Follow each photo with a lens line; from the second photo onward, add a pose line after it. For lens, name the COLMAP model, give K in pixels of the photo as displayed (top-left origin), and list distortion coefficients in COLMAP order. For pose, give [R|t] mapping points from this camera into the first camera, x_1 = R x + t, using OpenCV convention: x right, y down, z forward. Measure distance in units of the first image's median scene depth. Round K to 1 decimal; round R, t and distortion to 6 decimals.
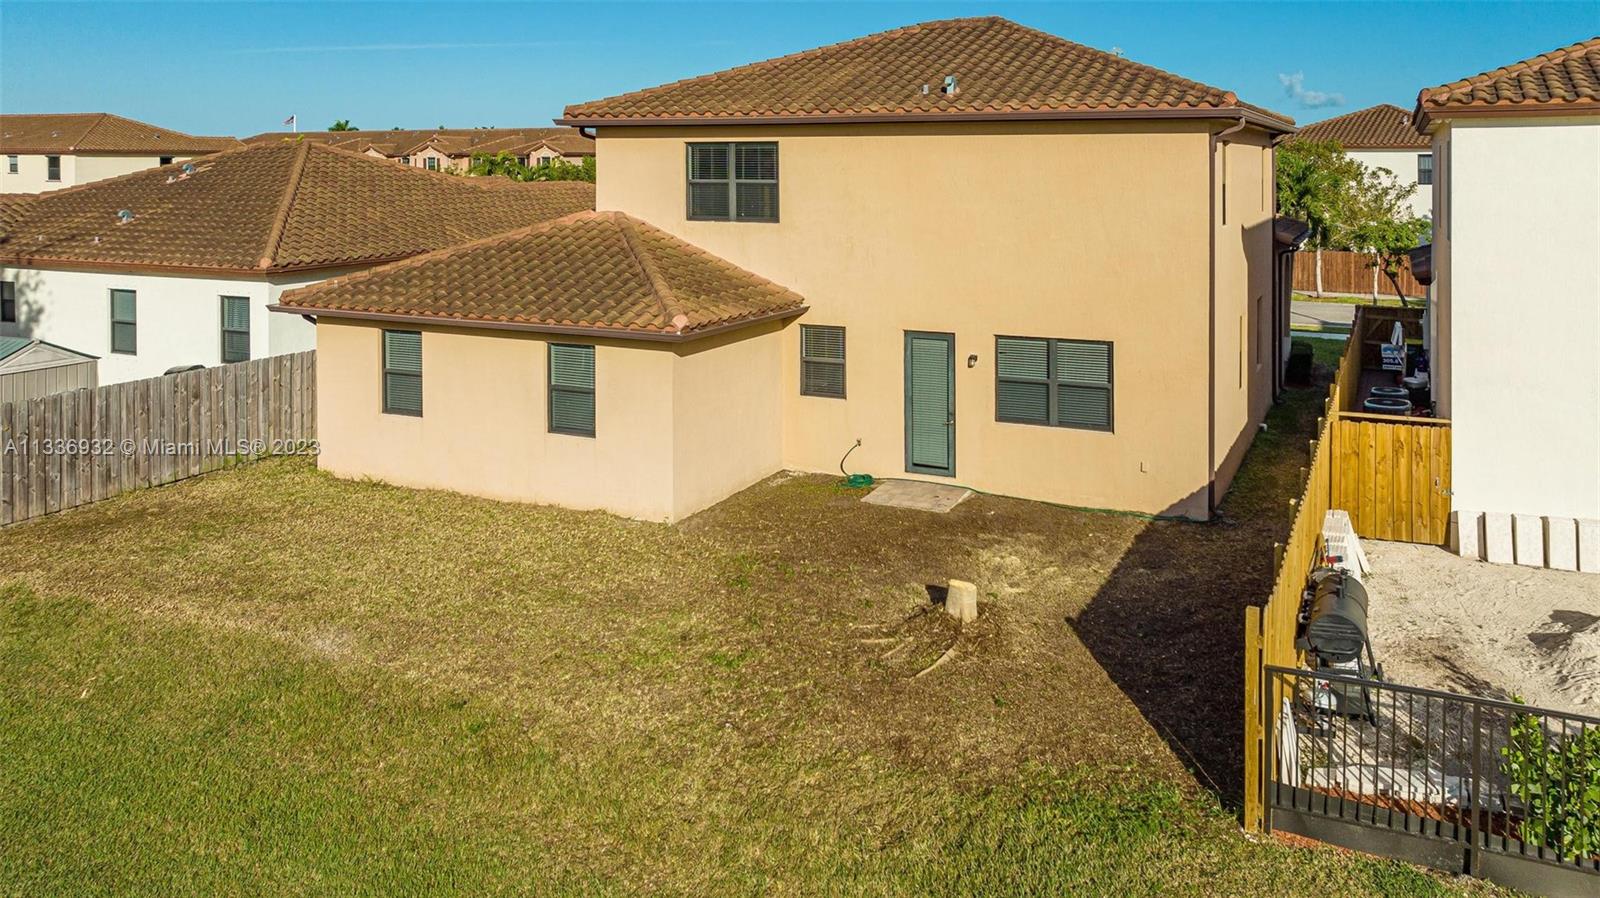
lens RADIAL K [[1195.7, 0, 800.0], [0, 1195.7, 449.0], [0, 0, 1]] dist [-0.067032, -0.001750]
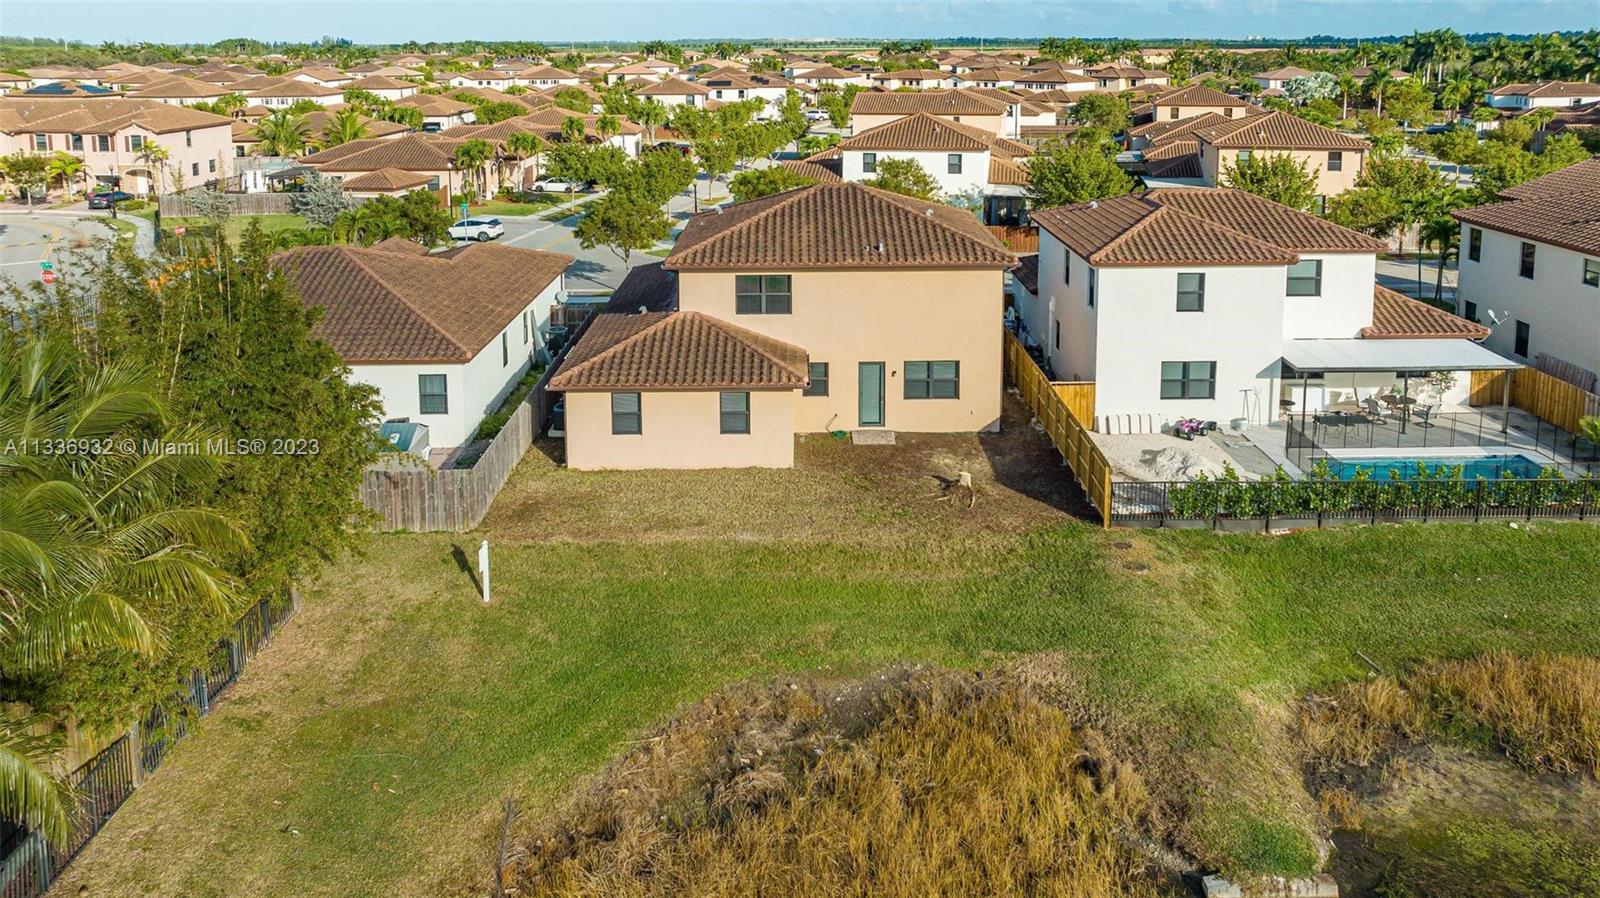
lens RADIAL K [[1166.5, 0, 800.0], [0, 1166.5, 449.0], [0, 0, 1]] dist [-0.000886, -0.001337]
pose [[0.895031, -0.148886, 0.420420, -0.919078], [0.109411, 0.987128, 0.116652, -0.203597], [-0.432376, -0.058409, 0.899800, -0.848629]]
